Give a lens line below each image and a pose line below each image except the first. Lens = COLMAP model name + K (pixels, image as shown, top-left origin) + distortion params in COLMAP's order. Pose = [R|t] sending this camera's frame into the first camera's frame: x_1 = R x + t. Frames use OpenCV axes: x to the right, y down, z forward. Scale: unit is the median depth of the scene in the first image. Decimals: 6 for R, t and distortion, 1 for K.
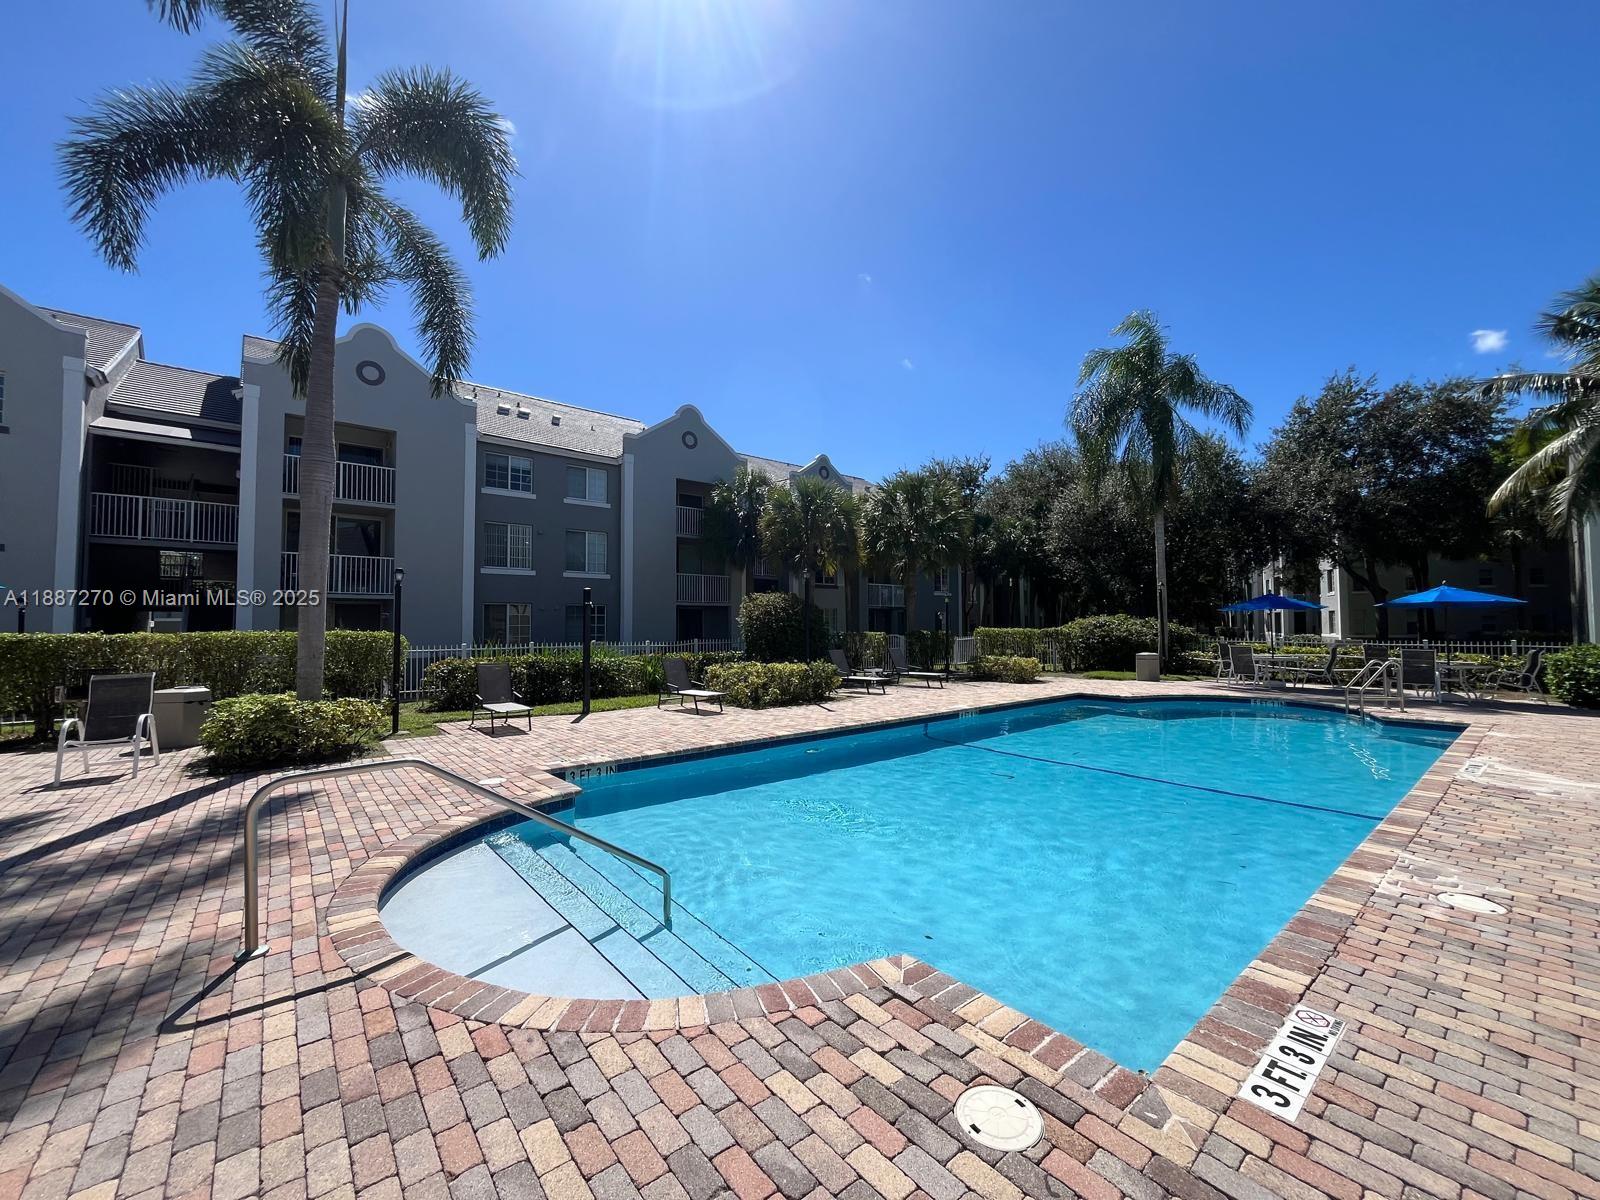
lens RADIAL K [[644.0, 0, 801.0], [0, 644.0, 597.0], [0, 0, 1]] dist [-0.000588, -0.000106]
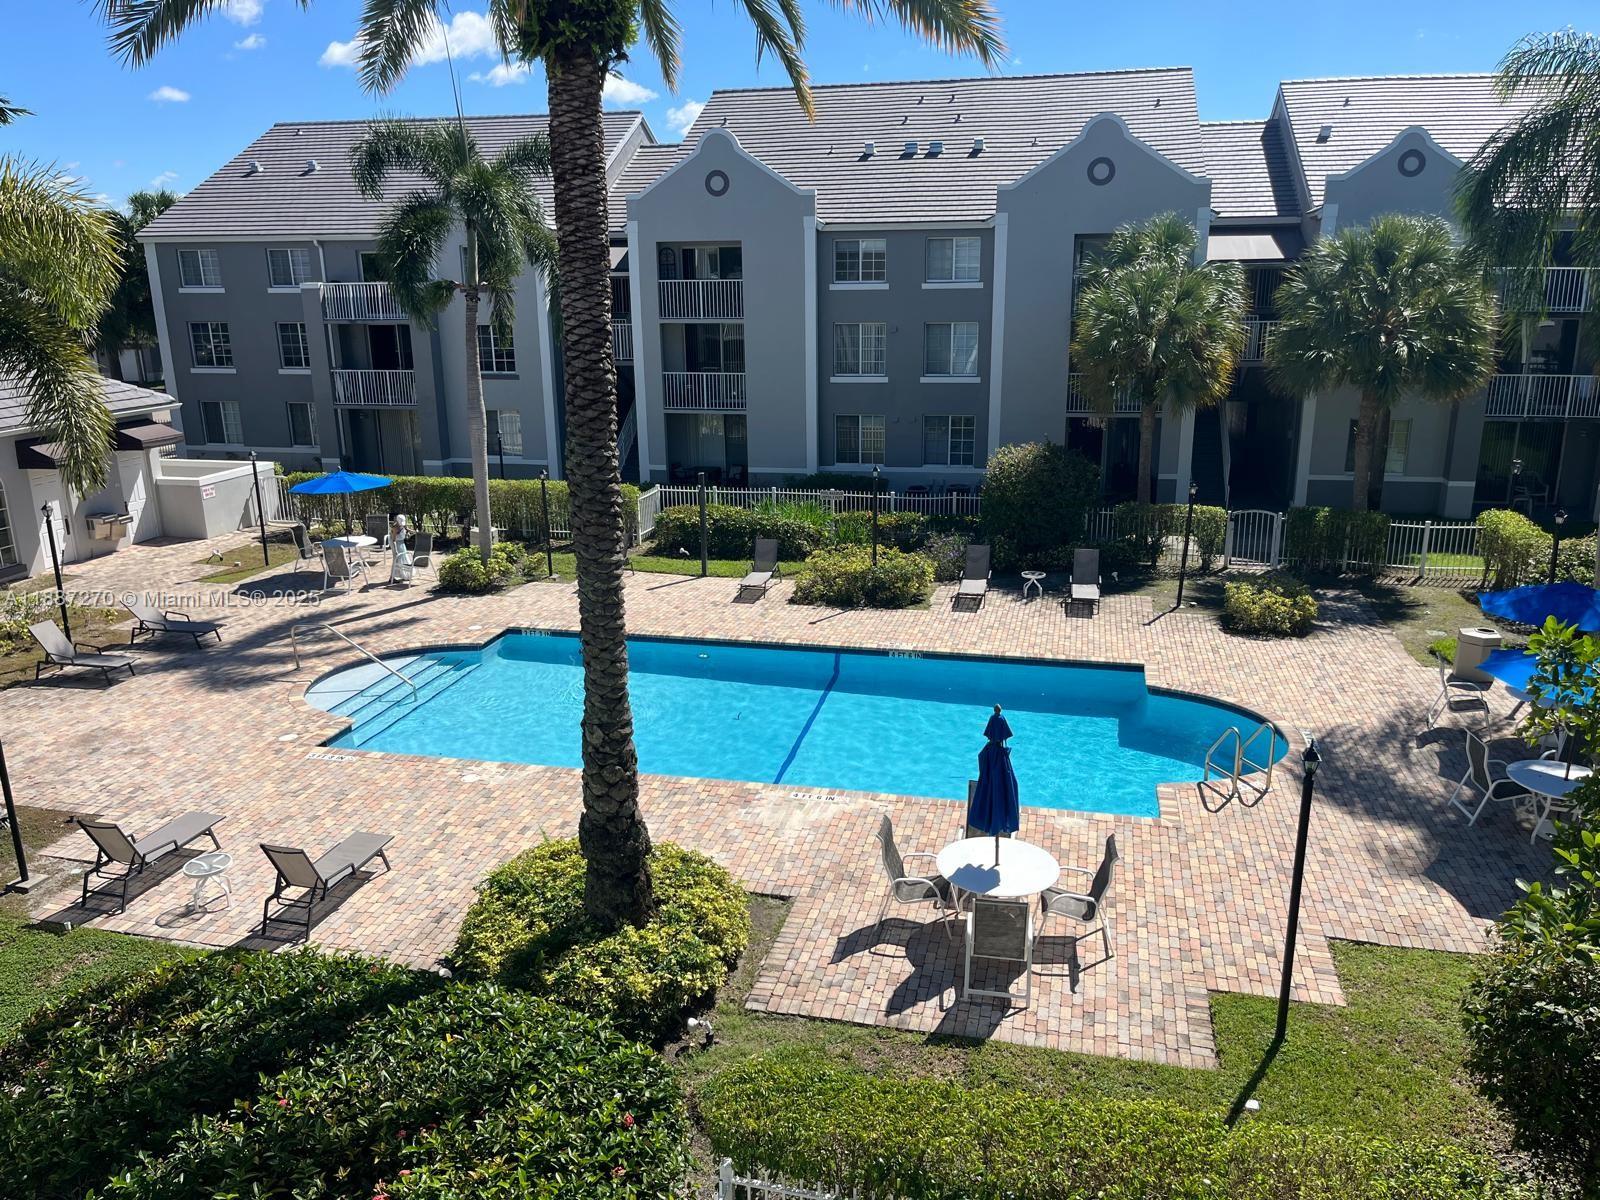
lens RADIAL K [[1229.2, 0, 800.0], [0, 1229.2, 600.0], [0, 0, 1]] dist [0.028366, -0.001714]
pose [[0.595685, 0.211747, -0.774805, 0.915349], [0.042871, 0.954869, 0.293917, -0.260059], [0.802073, -0.208299, 0.559723, -0.083522]]
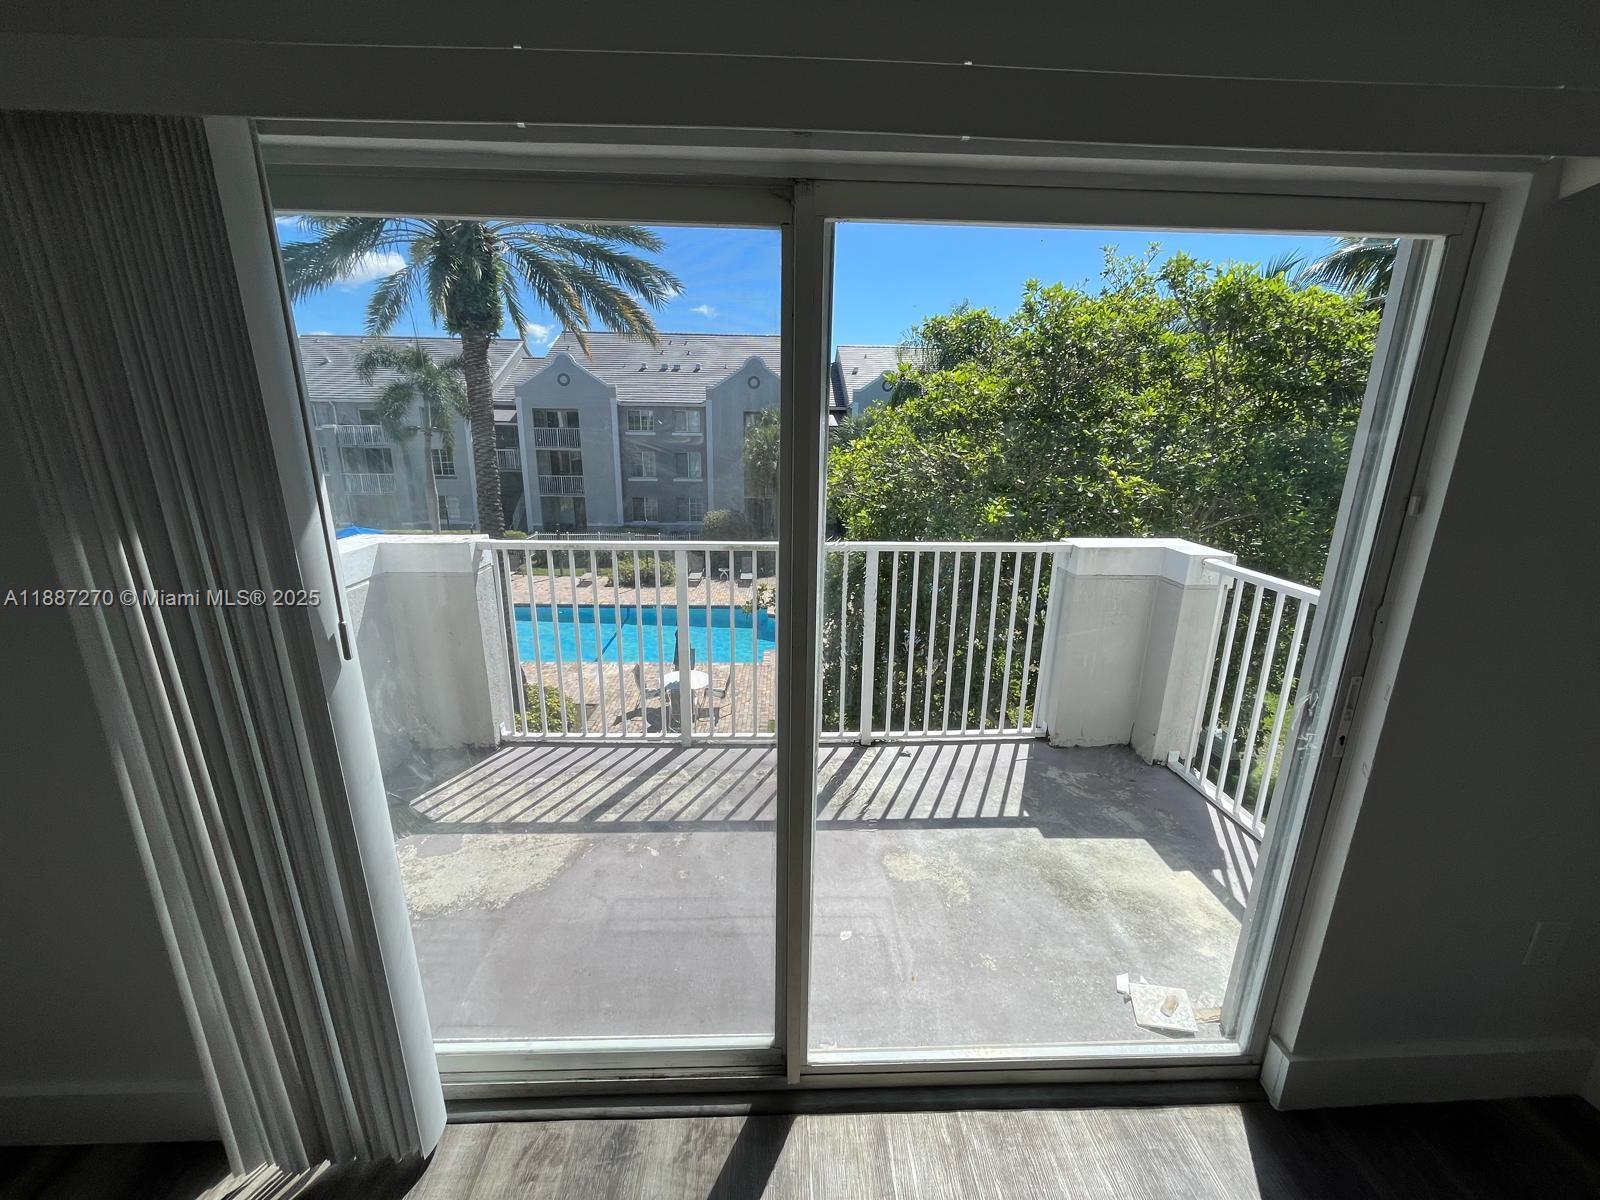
lens RADIAL K [[644.0, 0, 801.0], [0, 644.0, 597.0], [0, 0, 1]] dist [-0.000588, -0.000106]
pose [[0.781633, 0.182499, -0.596443, 1.062458], [0.005141, 0.954321, 0.298740, -0.269404], [0.623718, -0.236572, 0.744990, -0.144430]]
